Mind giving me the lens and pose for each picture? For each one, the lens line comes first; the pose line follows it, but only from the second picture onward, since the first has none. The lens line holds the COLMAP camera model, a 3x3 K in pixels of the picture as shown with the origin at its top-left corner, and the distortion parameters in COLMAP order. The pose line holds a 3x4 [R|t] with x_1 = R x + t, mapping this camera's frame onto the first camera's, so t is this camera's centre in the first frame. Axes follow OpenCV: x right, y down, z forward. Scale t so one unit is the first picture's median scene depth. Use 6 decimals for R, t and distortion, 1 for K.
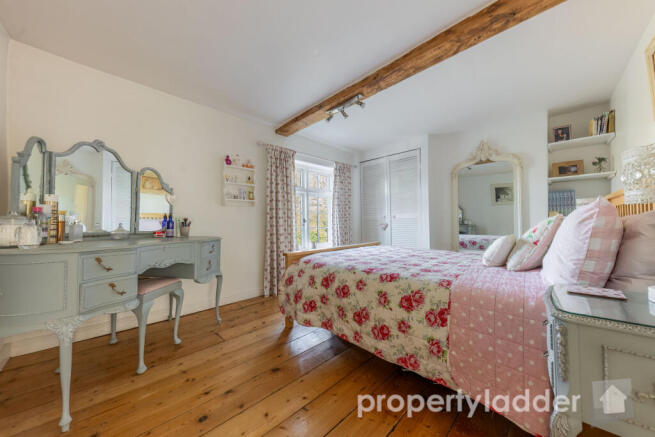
lens RADIAL K [[229.1, 0, 325.7], [0, 229.1, 219.4], [0, 0, 1]] dist [-0.001323, -0.000372]
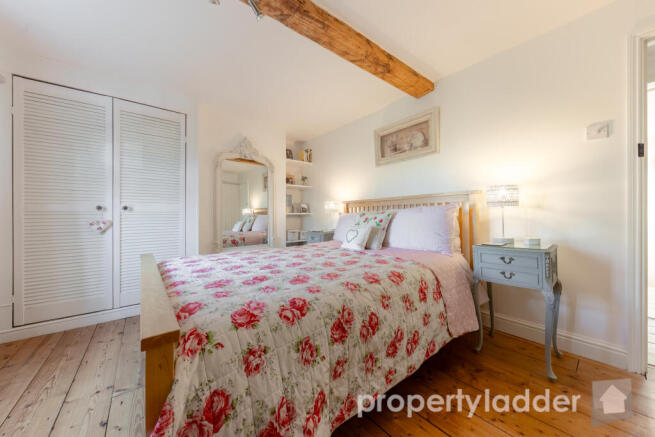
lens RADIAL K [[229.1, 0, 325.6], [0, 229.1, 216.0], [0, 0, 1]] dist [-0.001323, -0.000372]
pose [[0.094422, 0.010850, 0.995473, -0.441386], [-0.002518, 0.999940, -0.010660, 0.021879], [-0.995529, -0.001500, 0.094444, 0.854530]]
